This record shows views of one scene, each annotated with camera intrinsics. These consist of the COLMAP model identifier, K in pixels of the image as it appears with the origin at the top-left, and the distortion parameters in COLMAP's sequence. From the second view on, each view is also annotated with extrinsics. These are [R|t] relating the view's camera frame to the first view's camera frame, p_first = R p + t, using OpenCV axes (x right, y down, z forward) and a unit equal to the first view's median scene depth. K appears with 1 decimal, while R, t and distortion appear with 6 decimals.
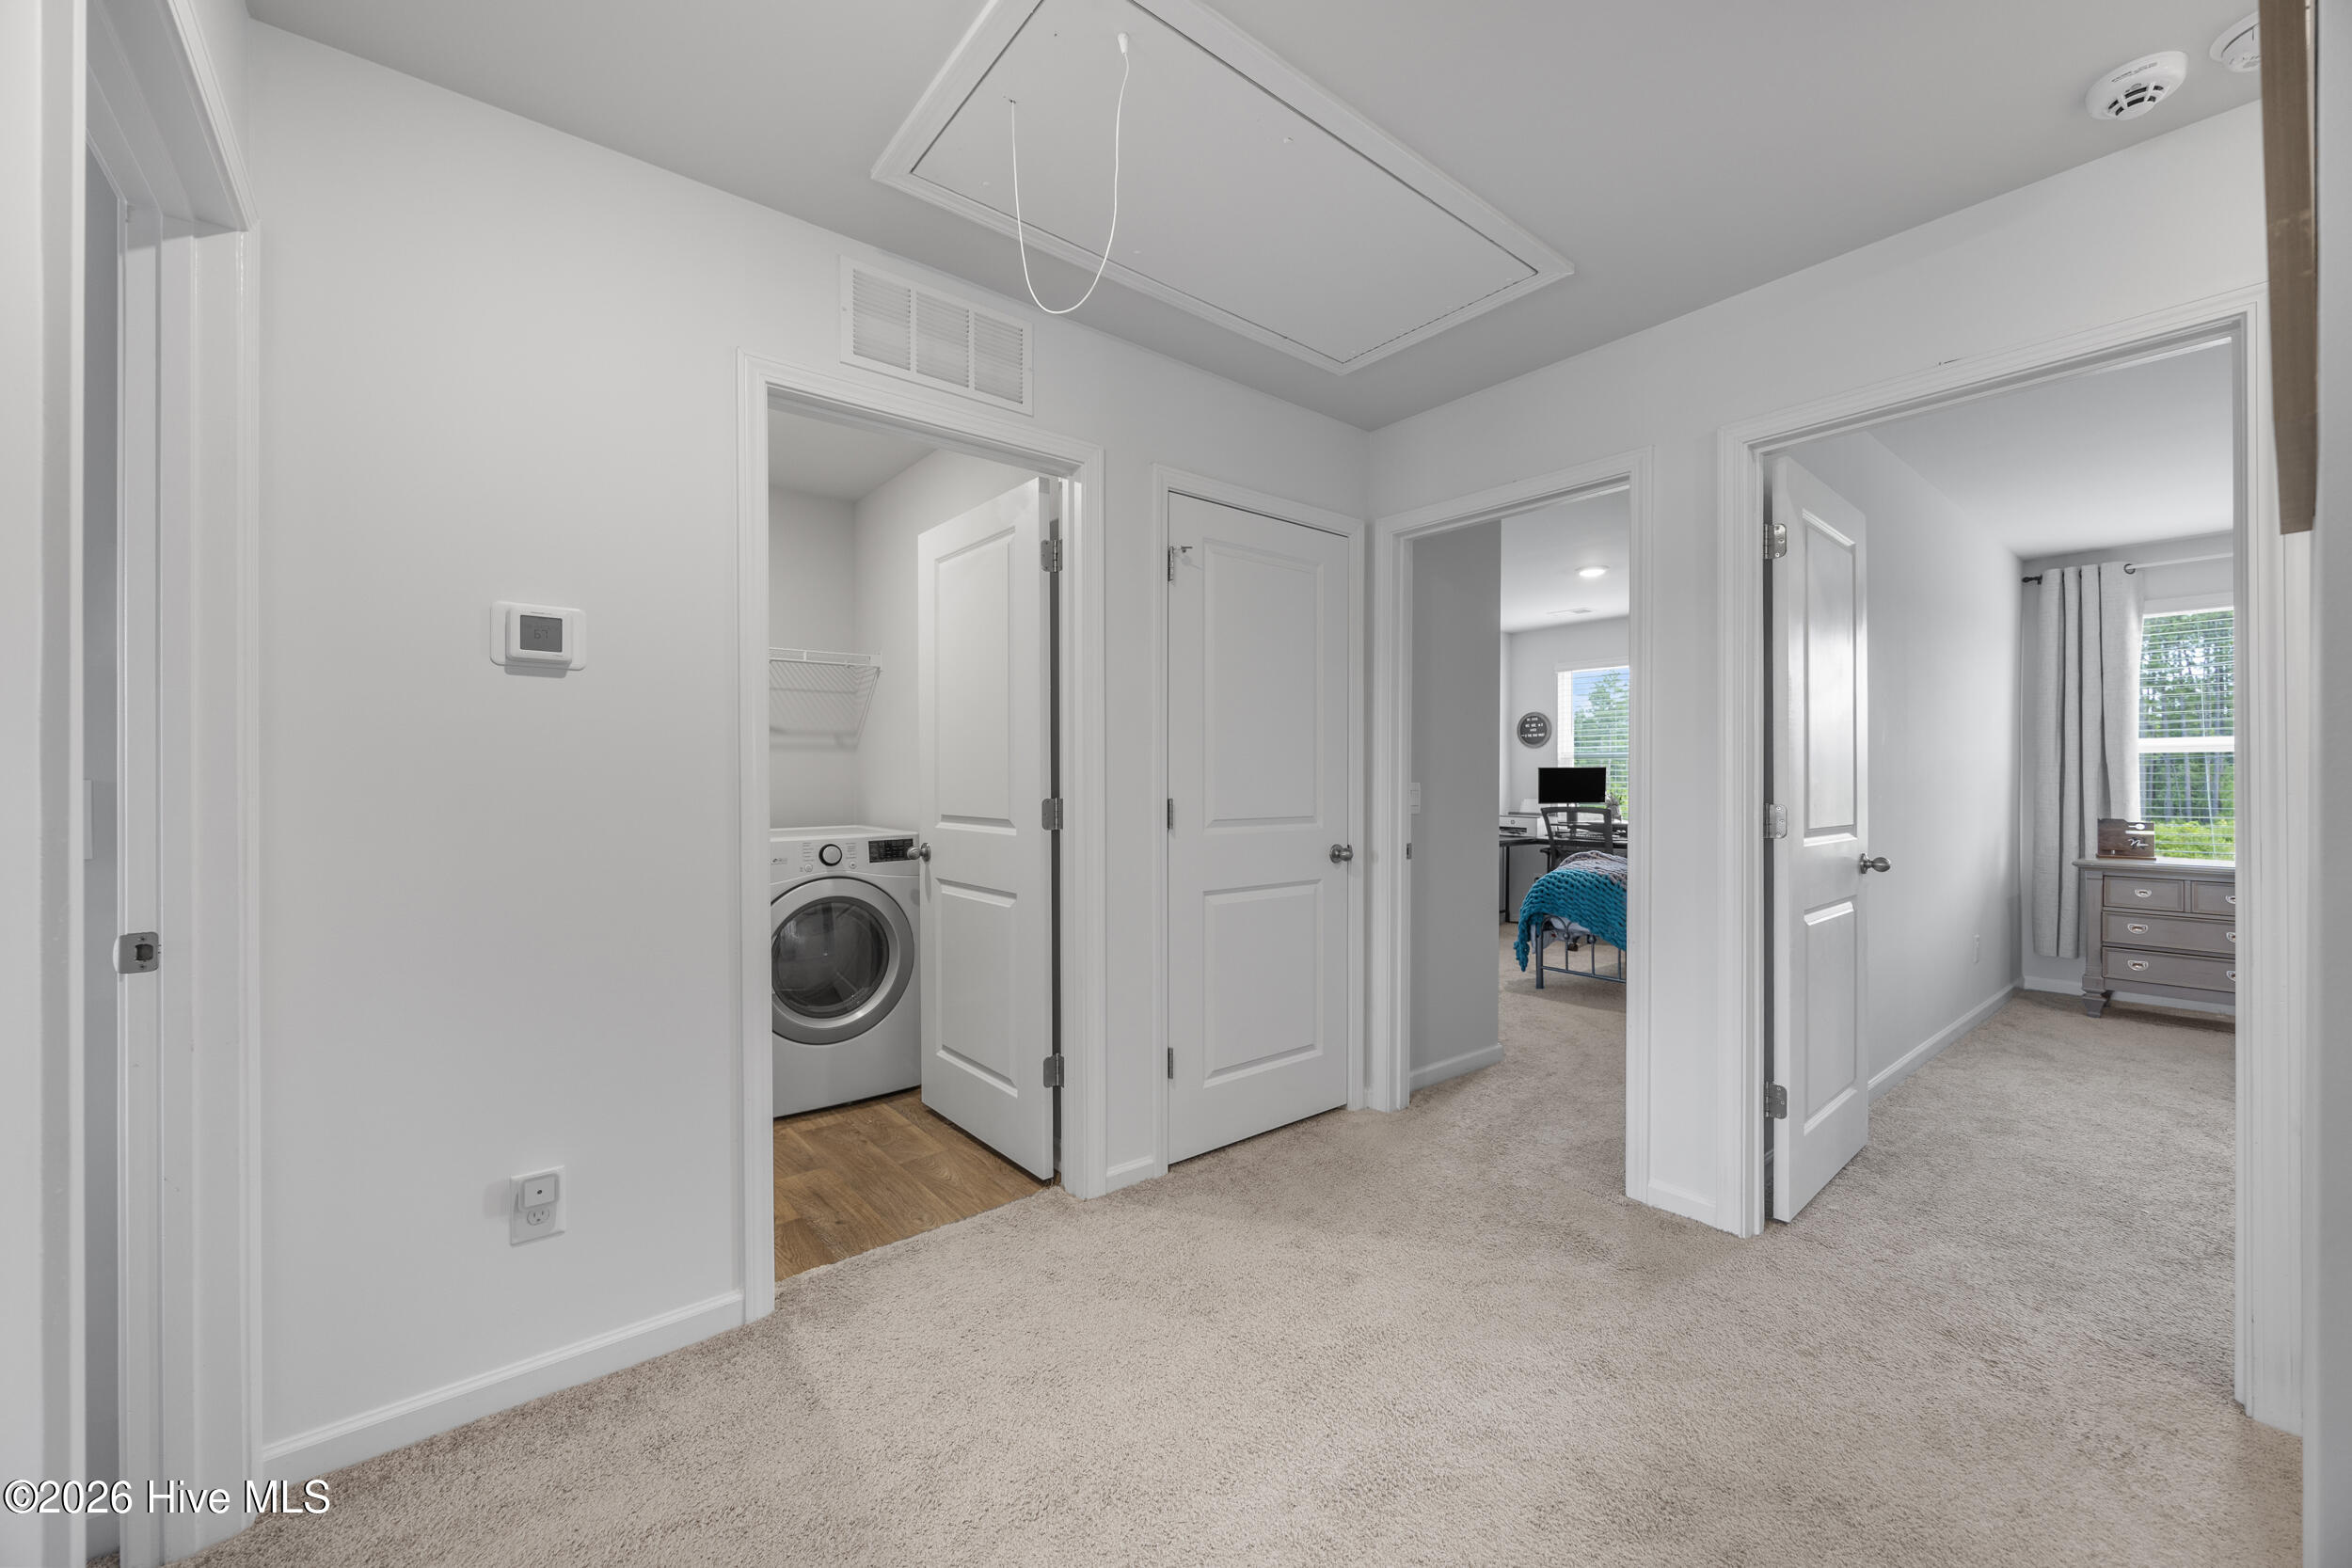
lens RADIAL K [[900.7, 0, 1168.4], [0, 900.7, 775.4], [0, 0, 1]] dist [0.147313, -0.000014]
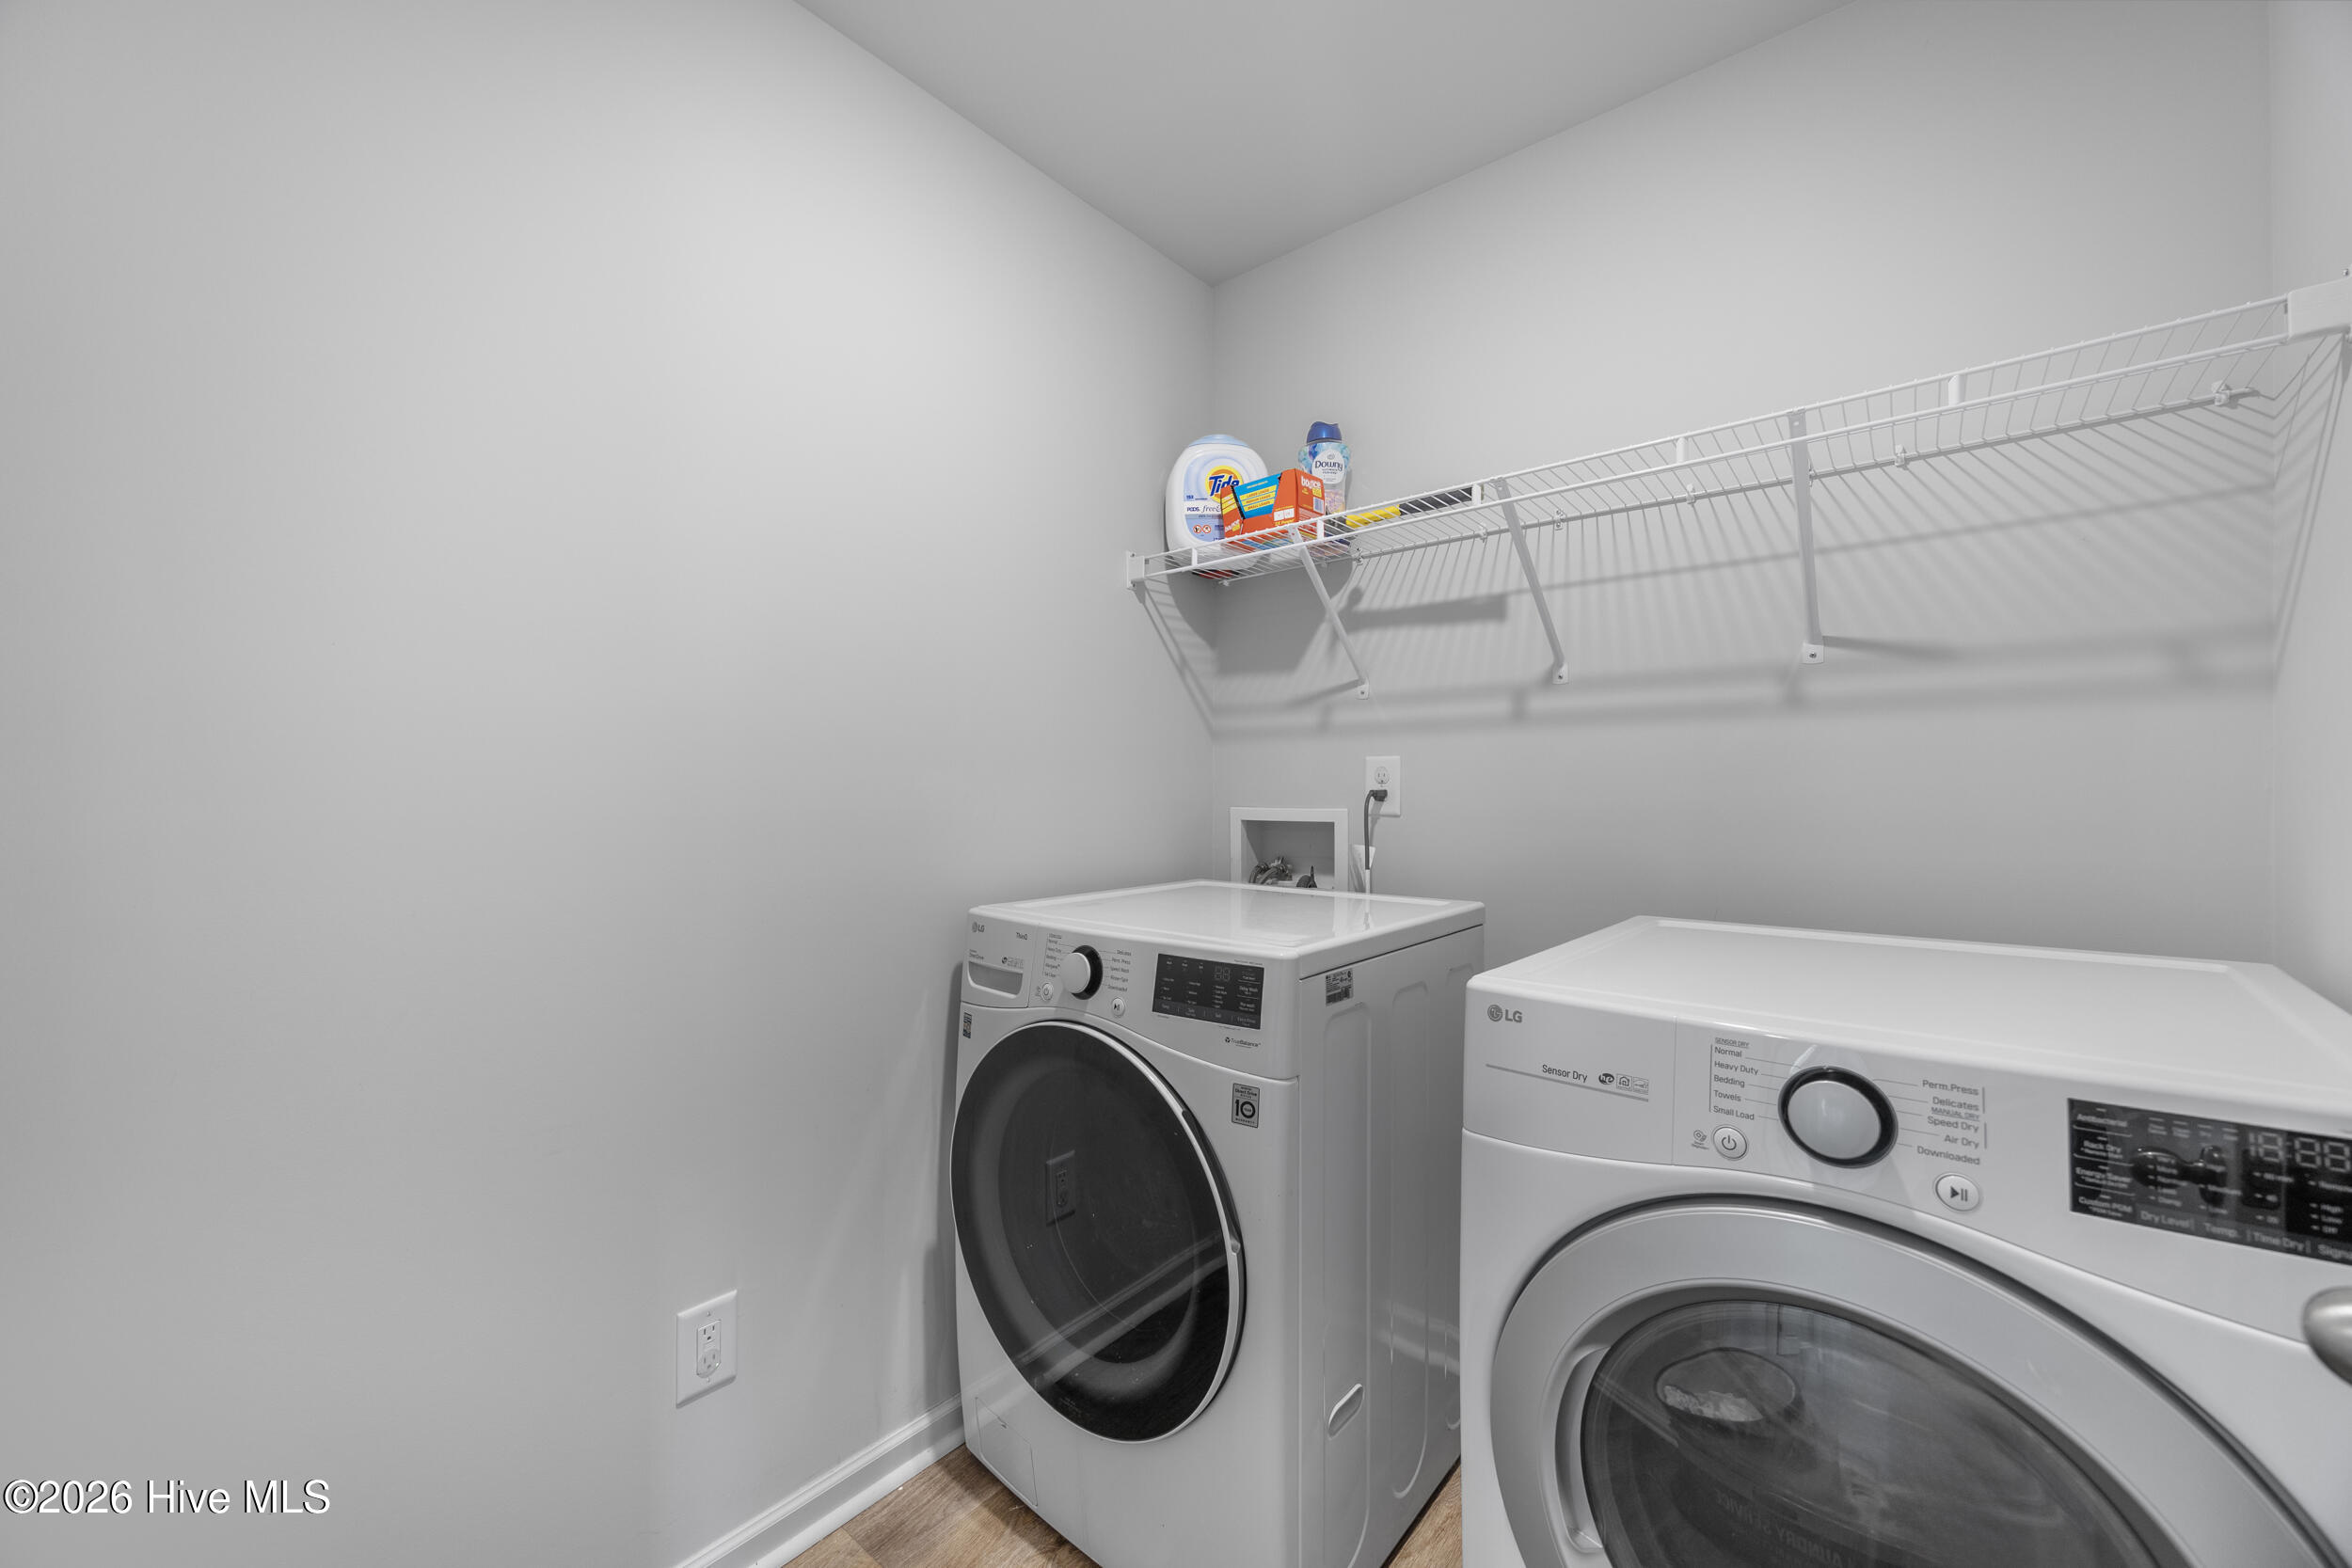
lens RADIAL K [[908.3, 0, 1167.8], [0, 908.3, 785.3], [0, 0, 1]] dist [-0.000448, -0.000200]
pose [[0.193767, -0.005324, -0.981033, -0.168986], [-0.000601, 0.999984, -0.005545, 0.004094], [0.981047, 0.001664, 0.193761, 0.767663]]
